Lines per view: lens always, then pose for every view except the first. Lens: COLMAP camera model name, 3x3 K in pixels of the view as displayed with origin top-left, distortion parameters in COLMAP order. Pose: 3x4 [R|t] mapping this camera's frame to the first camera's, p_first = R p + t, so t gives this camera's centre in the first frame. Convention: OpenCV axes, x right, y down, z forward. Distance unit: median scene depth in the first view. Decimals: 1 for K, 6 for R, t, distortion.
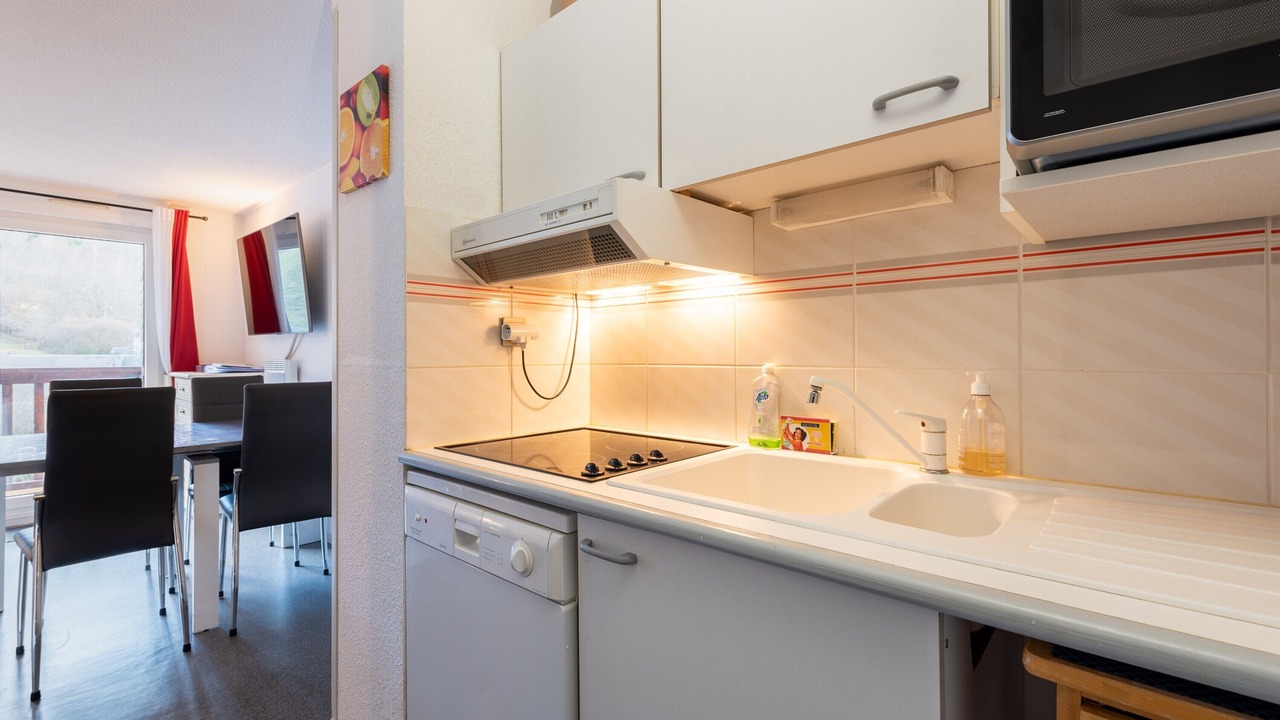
lens RADIAL K [[550.7, 0, 640.0], [0, 550.7, 360.0], [0, 0, 1]] dist [-0.023755, -0.000111]
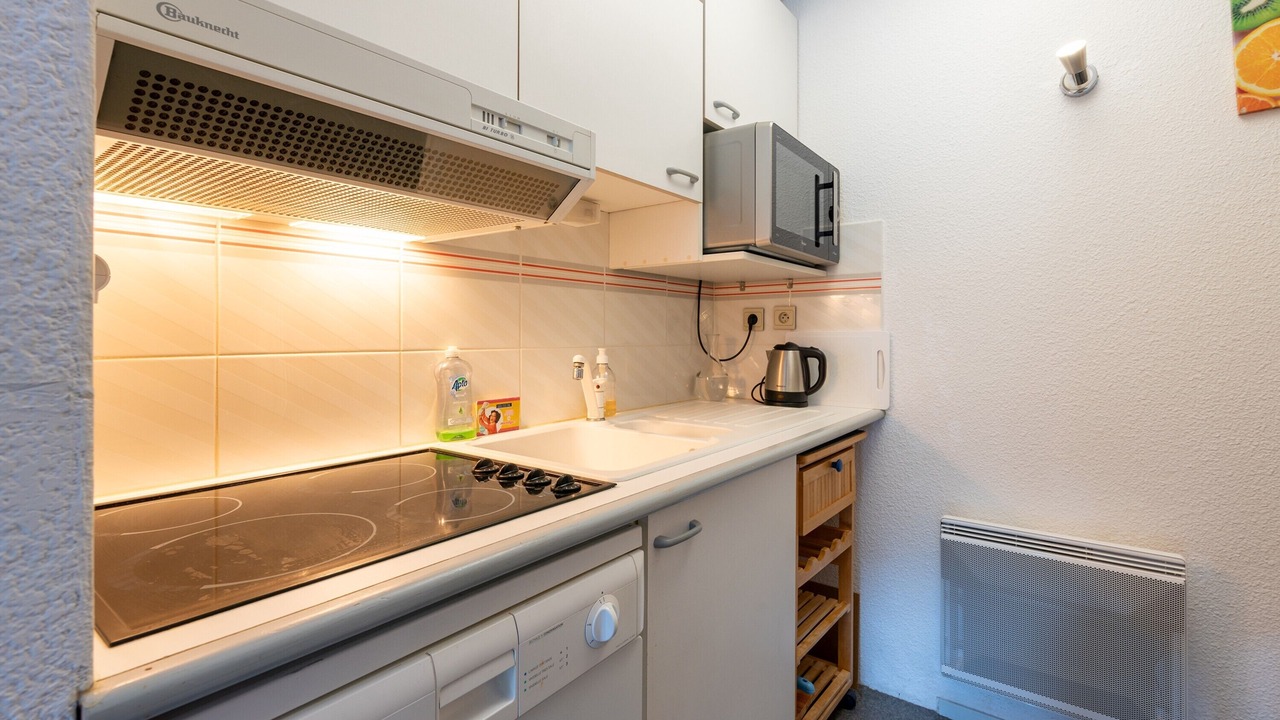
lens RADIAL K [[597.1, 0, 640.0], [0, 597.1, 360.0], [0, 0, 1]] dist [-0.030765, -0.000080]
pose [[-0.089280, -0.040005, 0.995203, -0.818678], [0.000967, 0.999189, 0.040253, -0.011574], [-0.996006, 0.004557, -0.089169, 0.843467]]
